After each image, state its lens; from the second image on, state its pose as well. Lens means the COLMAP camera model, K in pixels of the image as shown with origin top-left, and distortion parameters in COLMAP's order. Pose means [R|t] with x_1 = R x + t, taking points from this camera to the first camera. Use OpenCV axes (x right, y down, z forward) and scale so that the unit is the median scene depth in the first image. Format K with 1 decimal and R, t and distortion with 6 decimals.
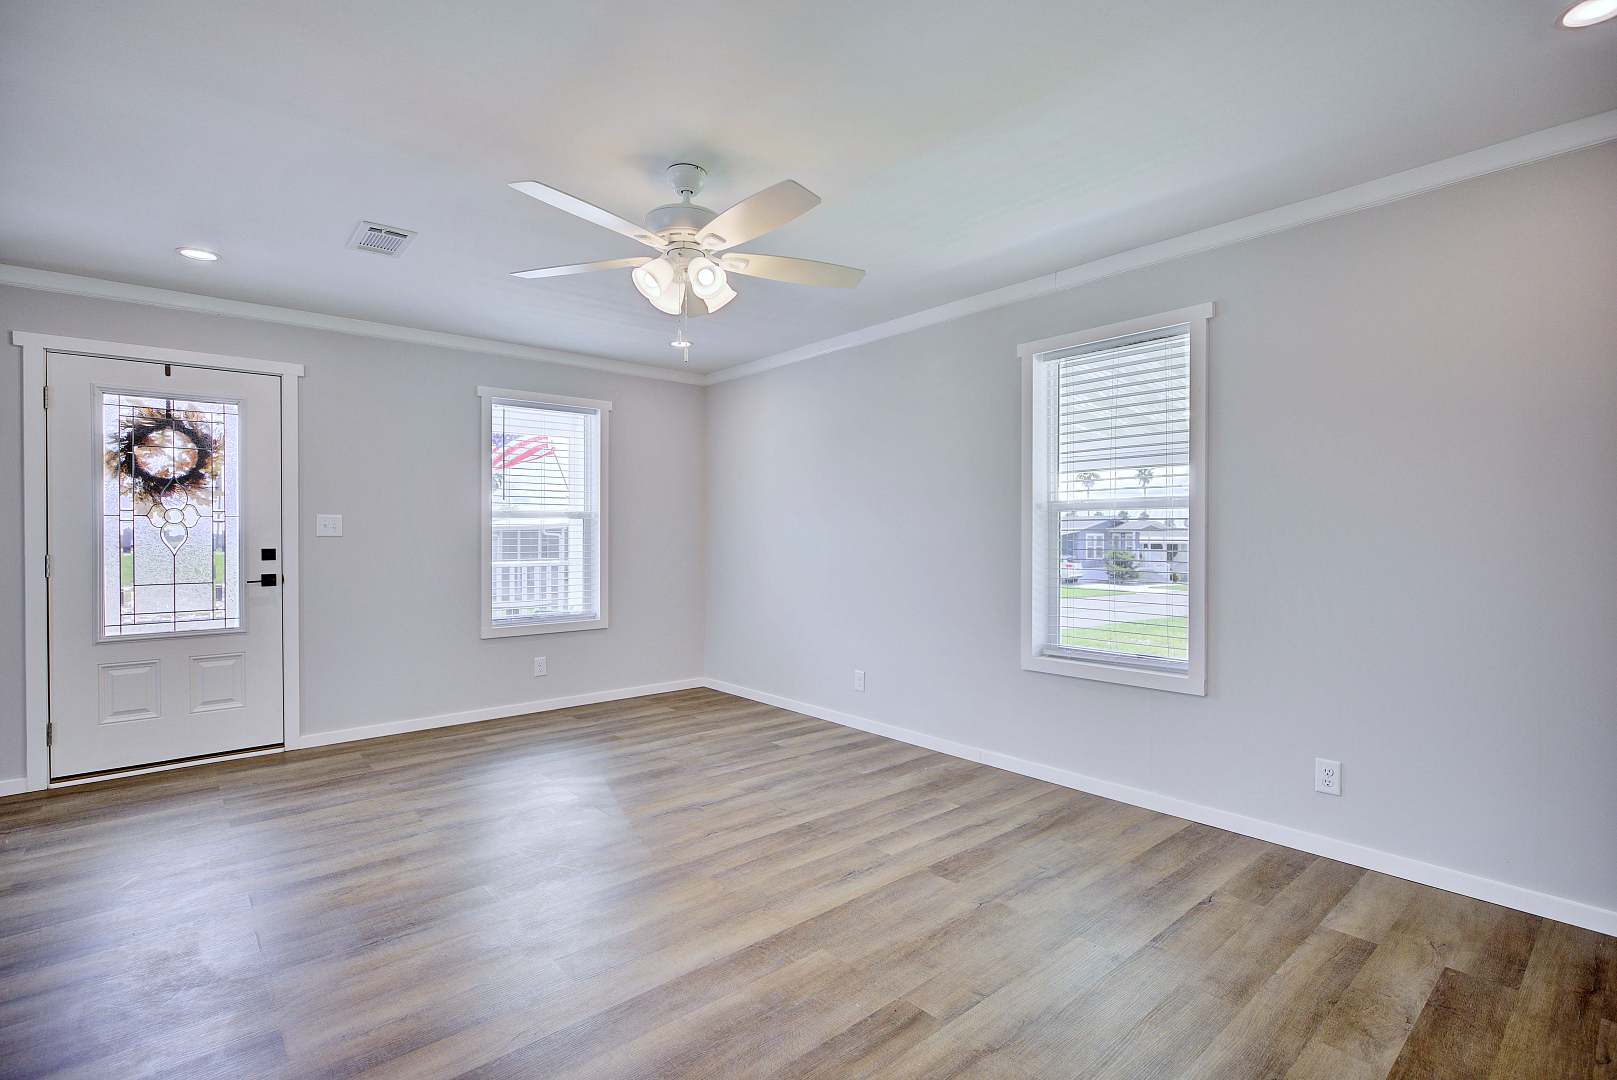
lens RADIAL K [[762.0, 0, 804.1], [0, 762.0, 538.0], [0, 0, 1]] dist [-0.000230, 0.000024]
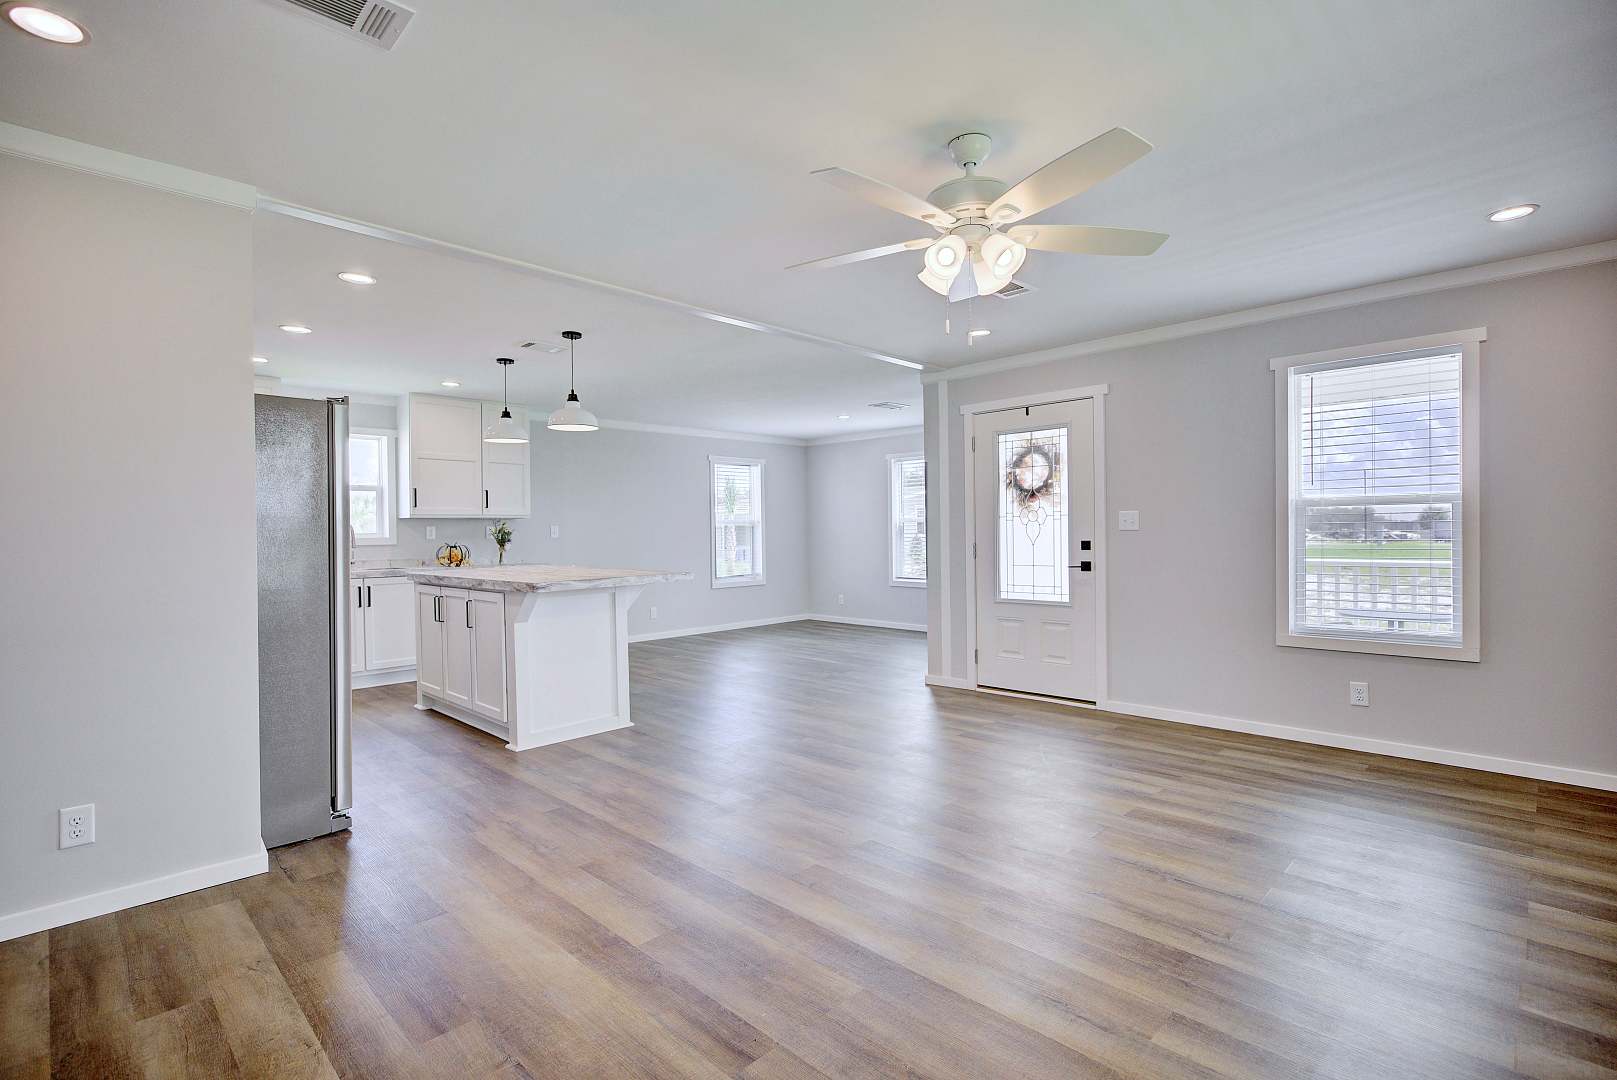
lens RADIAL K [[762.0, 0, 804.1], [0, 762.0, 535.1], [0, 0, 1]] dist [-0.000230, 0.000024]
pose [[0.076062, 0.003862, -0.997096, 0.492434], [0.006909, 0.999966, 0.004400, -0.003402], [0.997079, -0.007223, 0.076033, 0.460733]]
